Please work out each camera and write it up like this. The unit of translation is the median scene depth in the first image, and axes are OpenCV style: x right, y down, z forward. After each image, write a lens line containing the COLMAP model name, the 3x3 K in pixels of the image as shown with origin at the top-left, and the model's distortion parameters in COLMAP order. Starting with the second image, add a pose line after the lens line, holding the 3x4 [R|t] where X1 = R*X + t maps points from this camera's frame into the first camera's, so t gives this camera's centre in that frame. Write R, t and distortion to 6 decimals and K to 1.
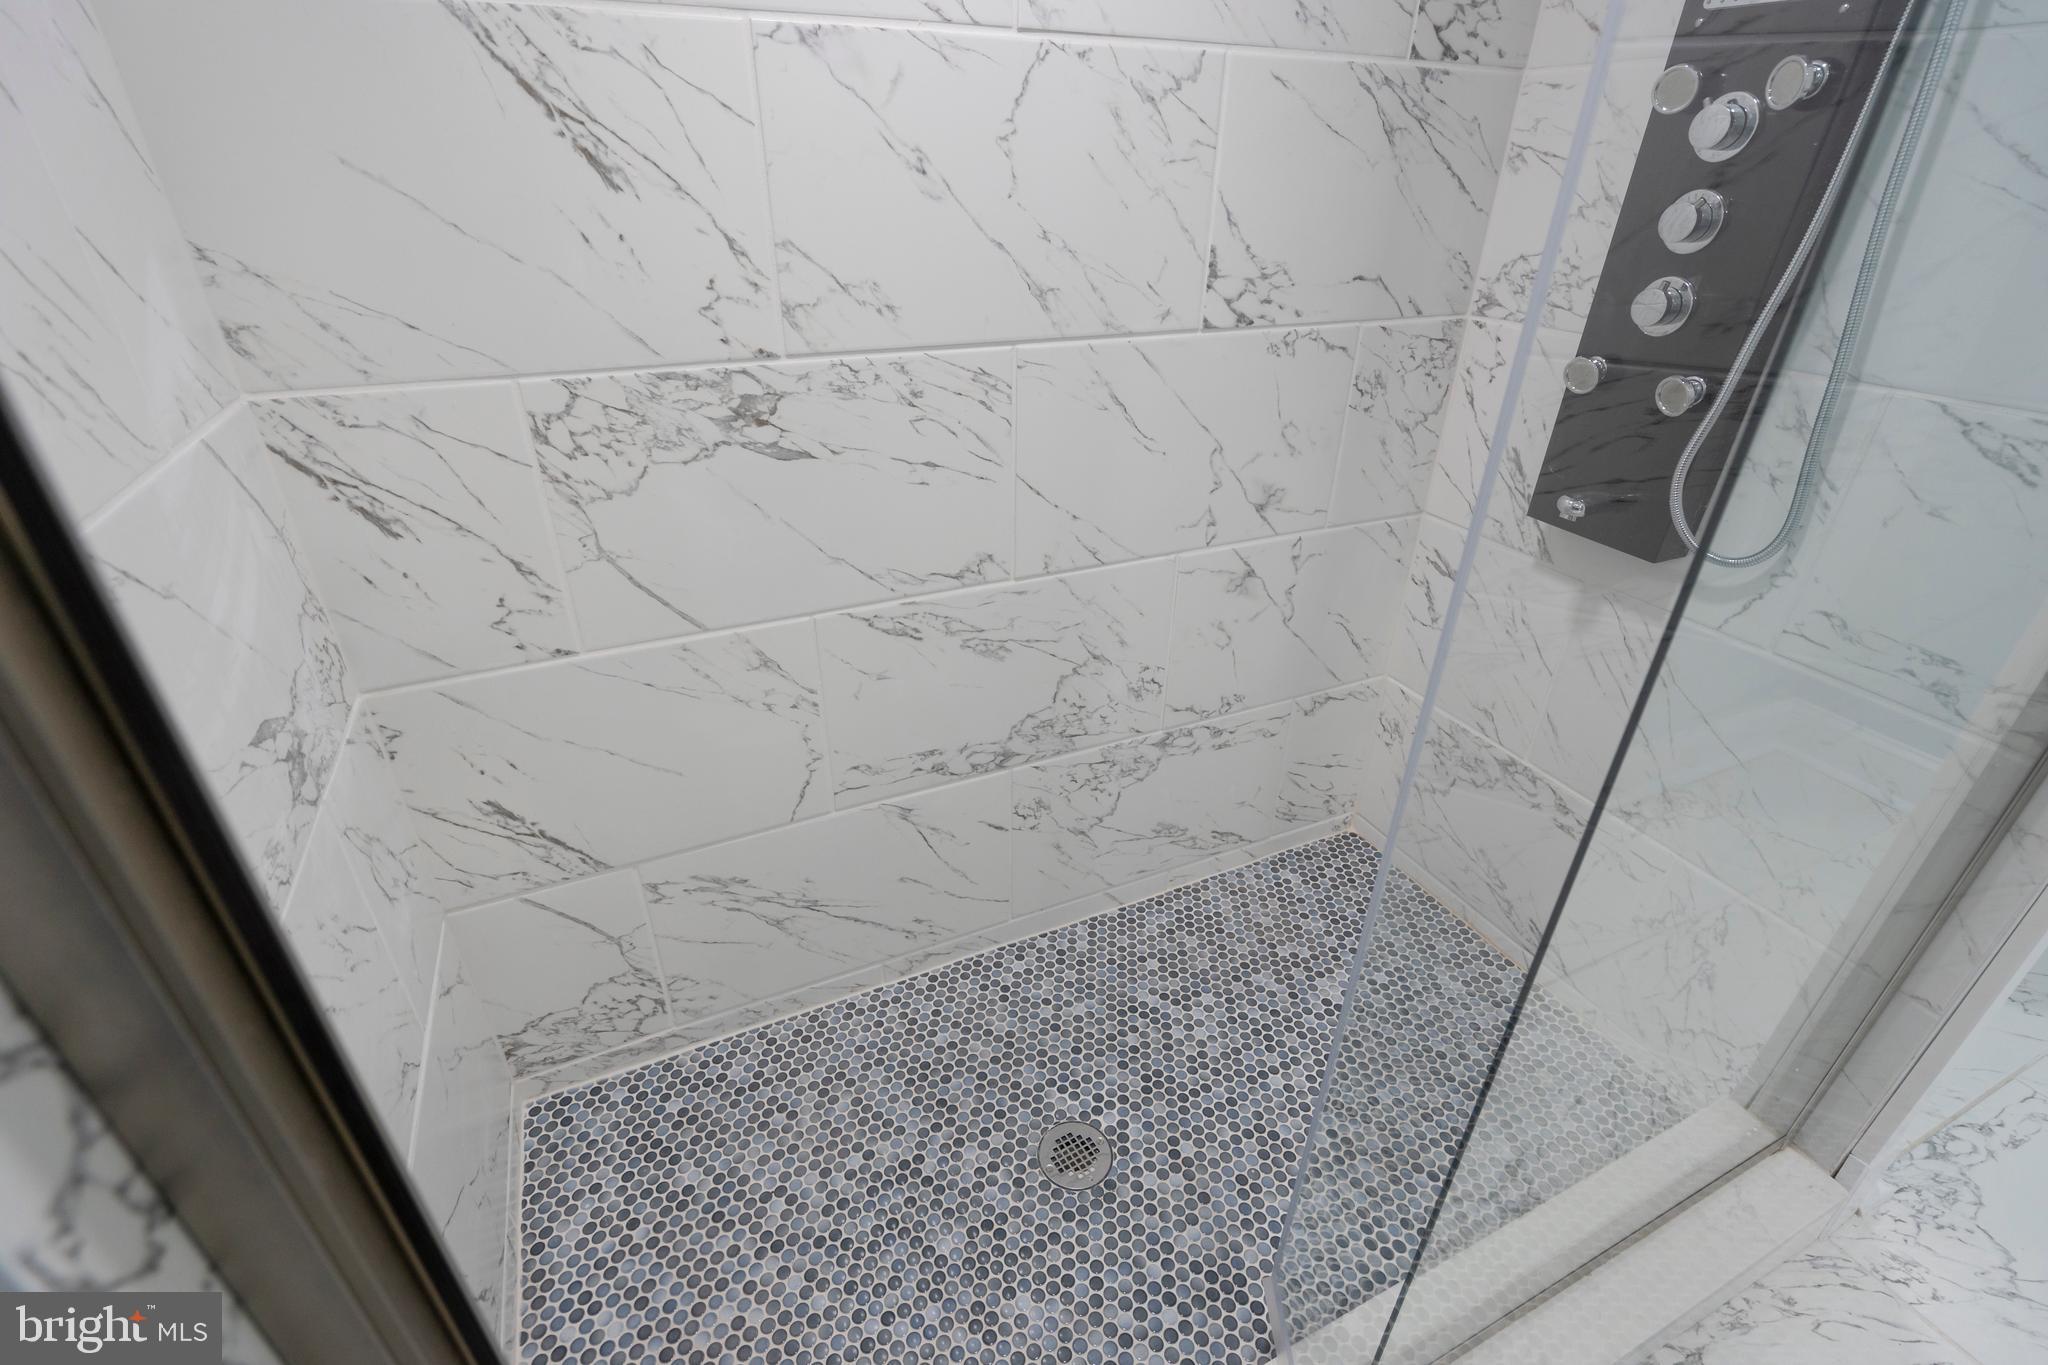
lens RADIAL K [[943.5, 0, 1031.8], [0, 943.5, 693.3], [0, 0, 1]] dist [-0.003606, 0.000767]
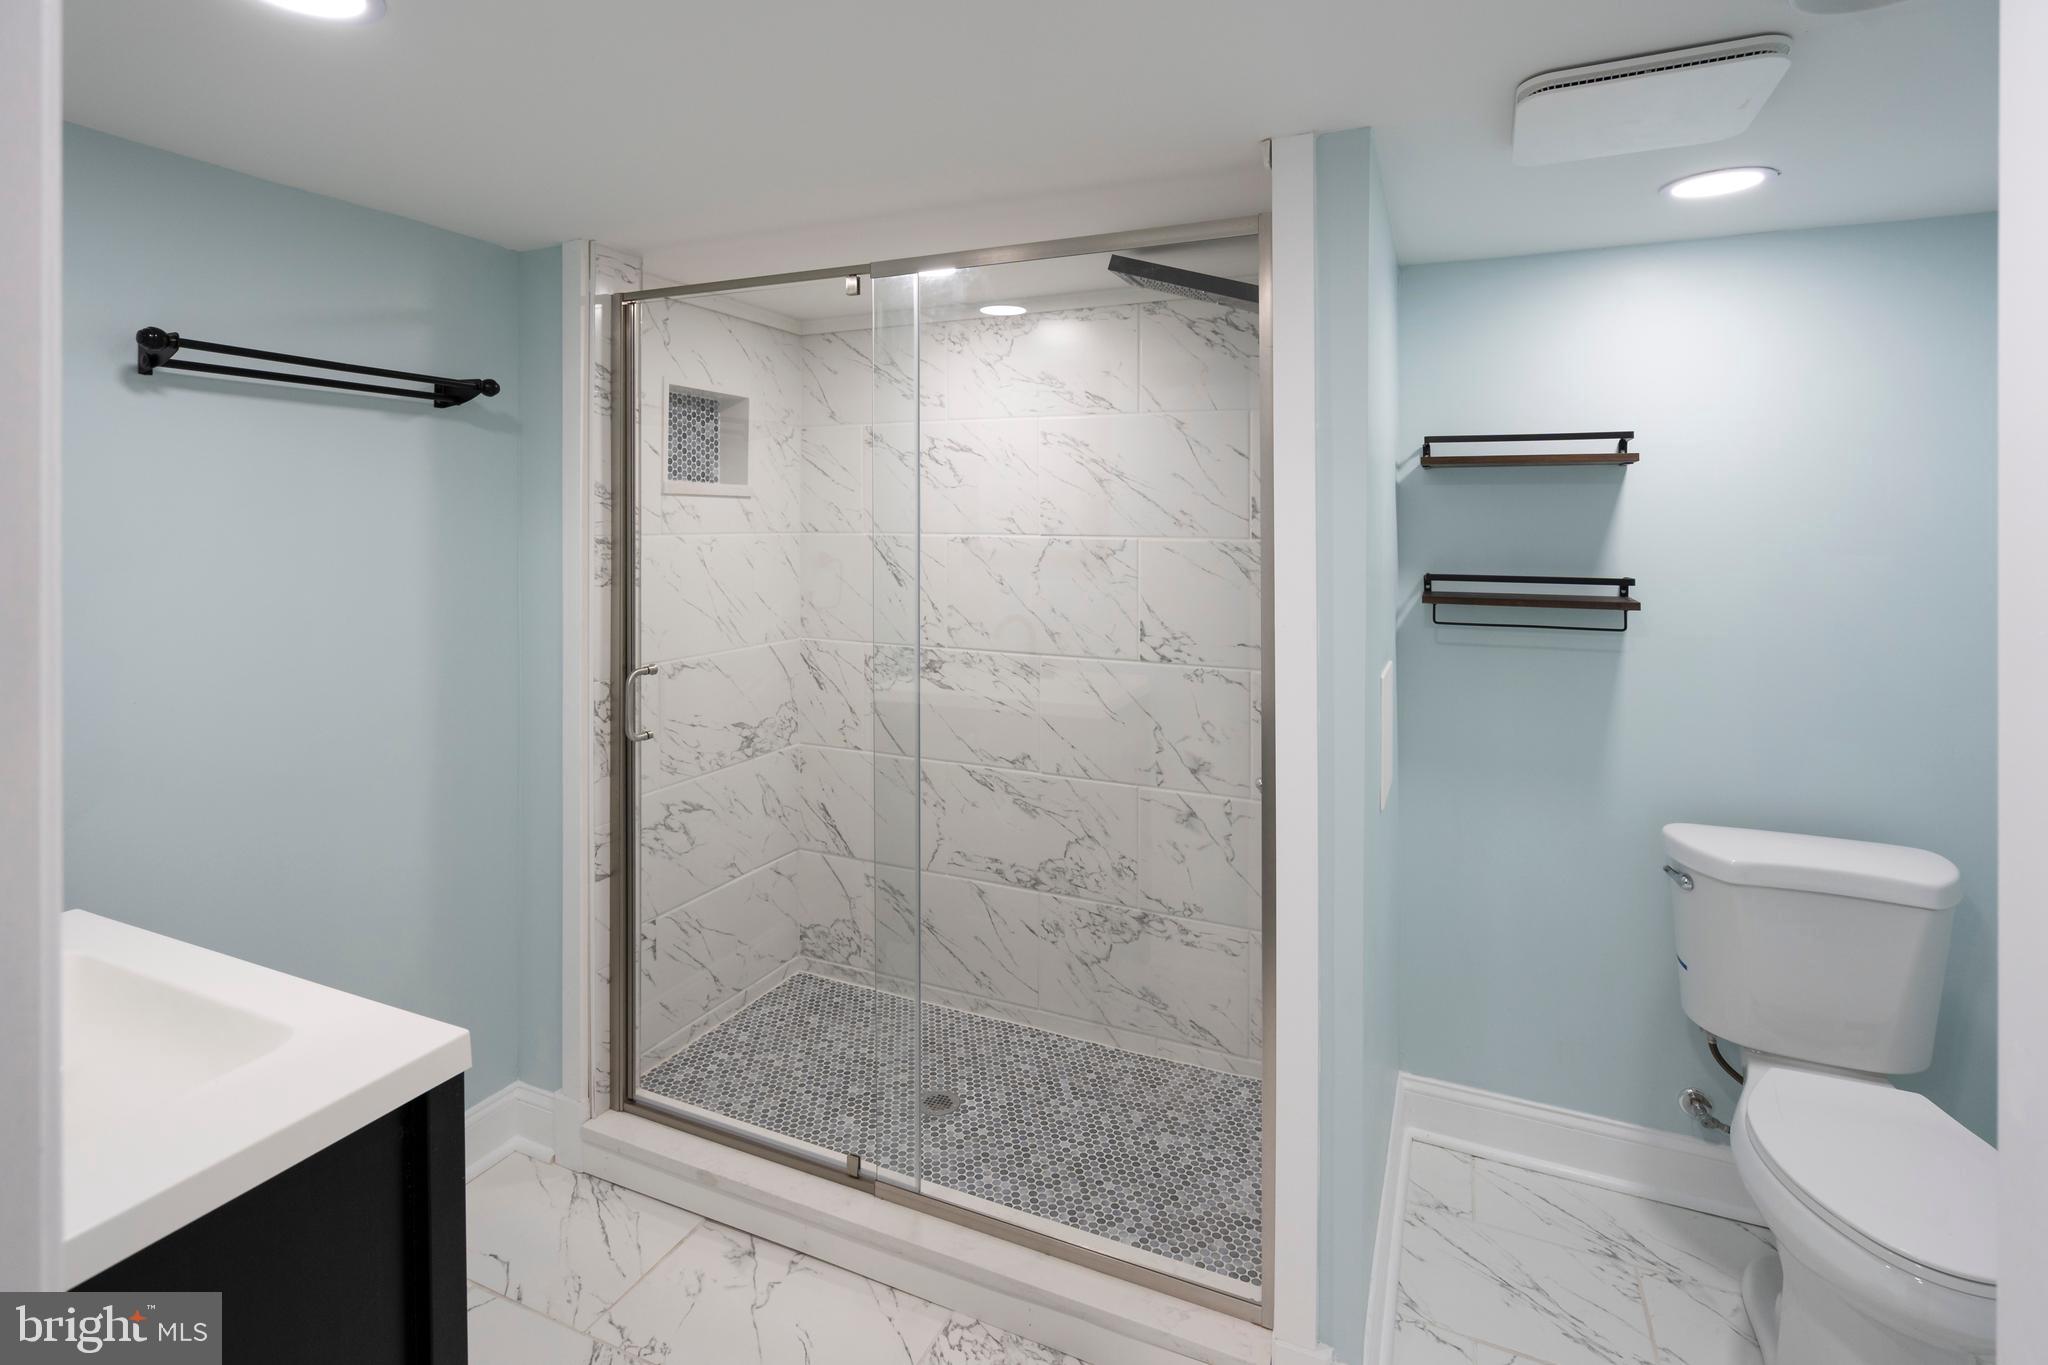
lens RADIAL K [[987.2, 0, 1013.8], [0, 987.2, 550.0], [0, 0, 1]] dist [-0.004618, 0.000661]
pose [[0.644825, 0.009493, -0.764271, 1.452896], [-0.381589, 0.870391, -0.311141, 0.127926], [0.662262, 0.492269, 0.564872, -0.378508]]
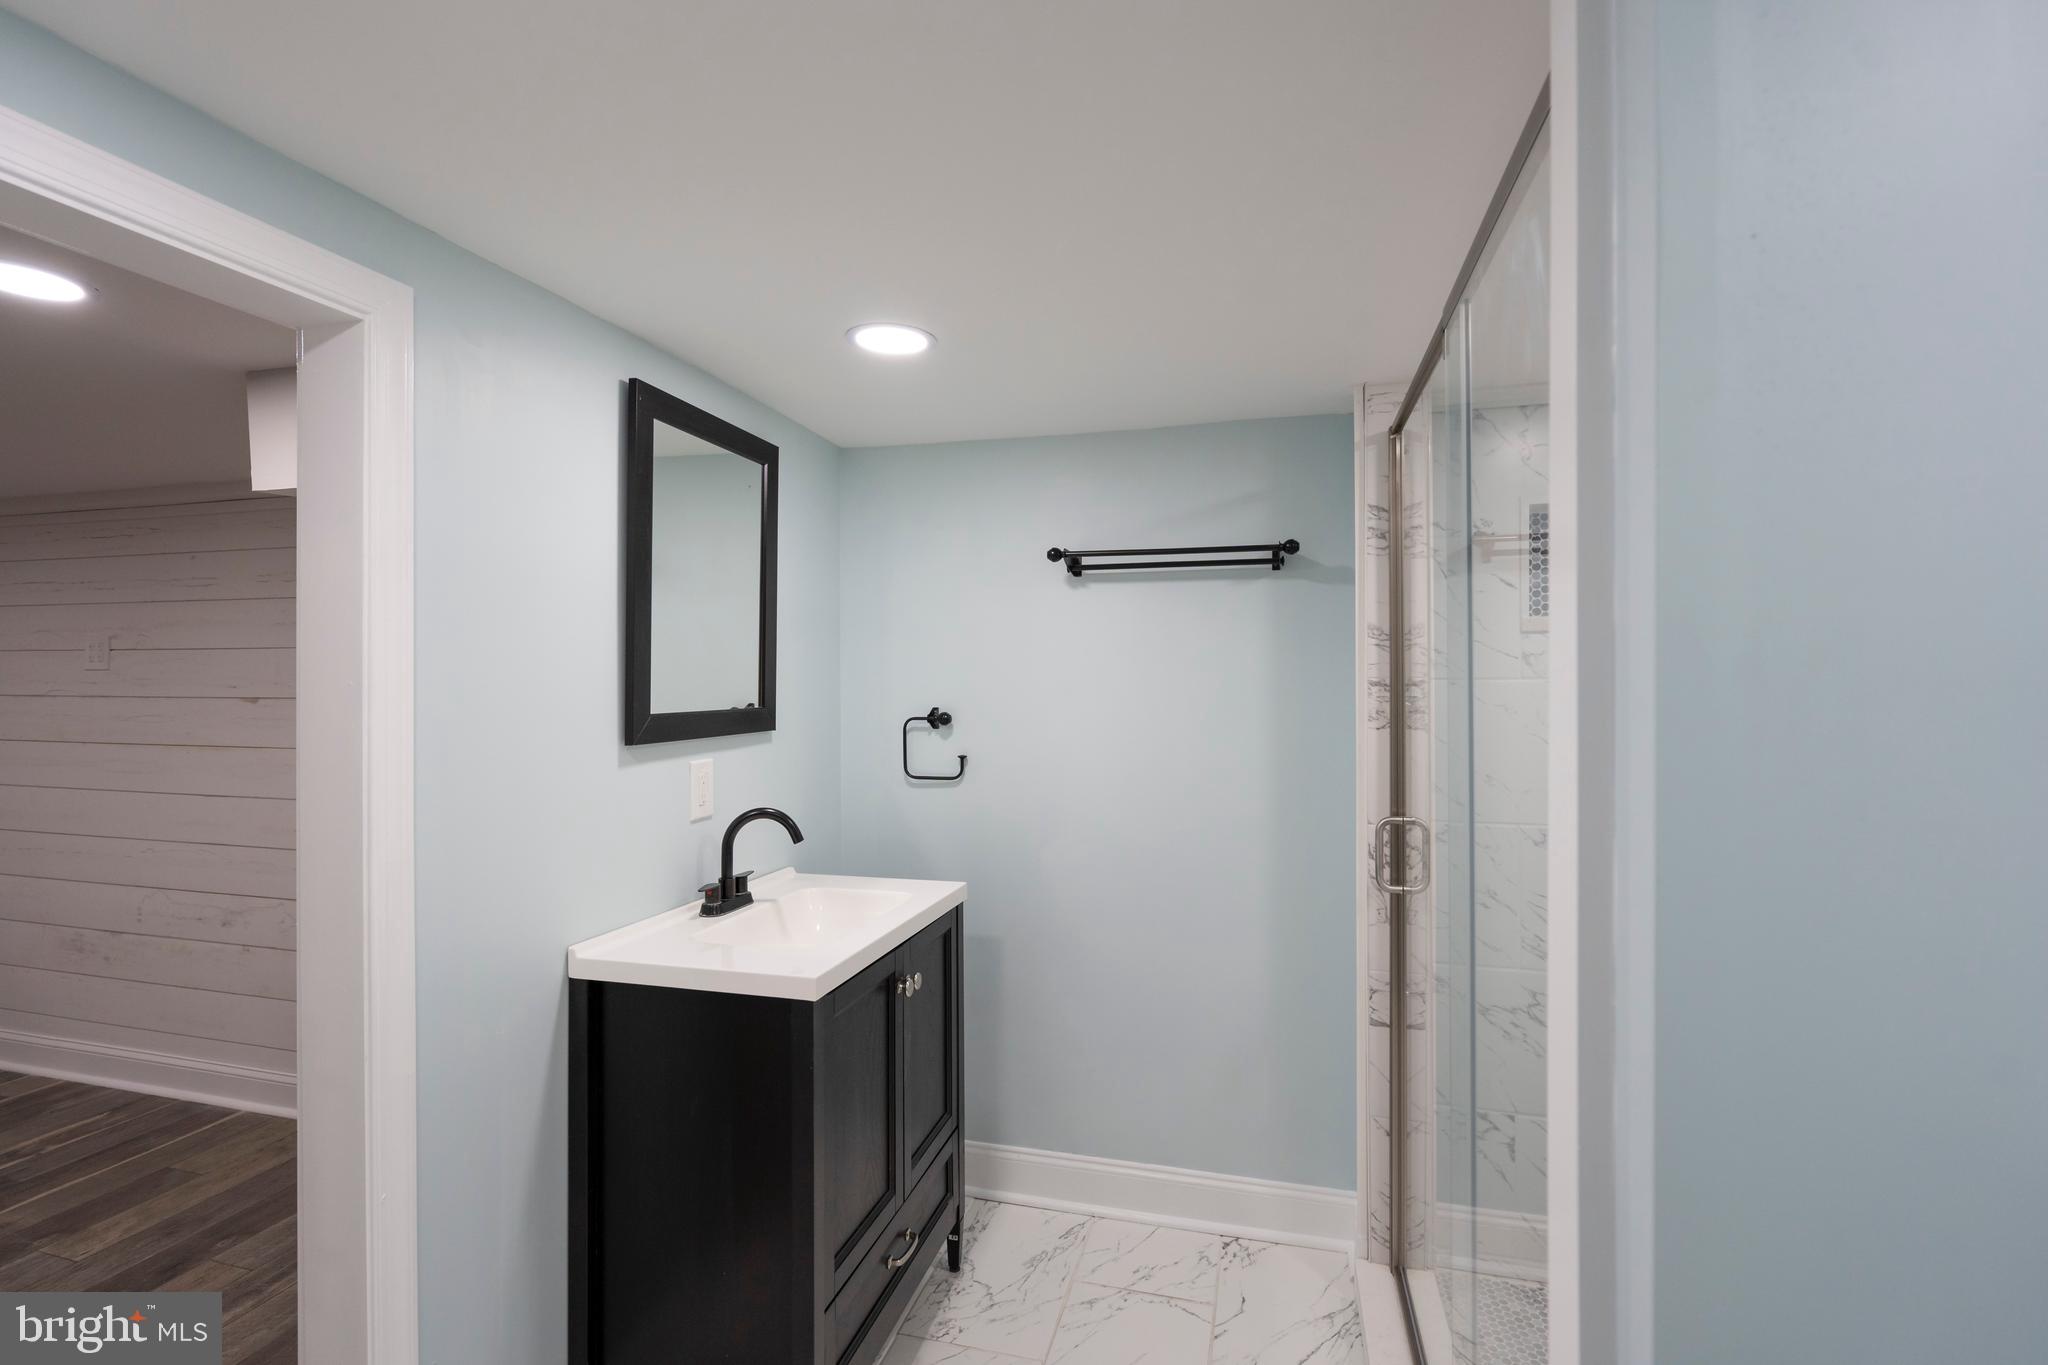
lens RADIAL K [[926.8, 0, 1016.9], [0, 926.8, 705.0], [0, 0, 1]] dist [-0.000885, 0.000229]
pose [[-0.651558, 0.002139, -0.758596, 1.305931], [-0.390751, 0.856183, 0.338030, -0.369013], [0.650220, 0.516668, -0.557017, 0.536347]]
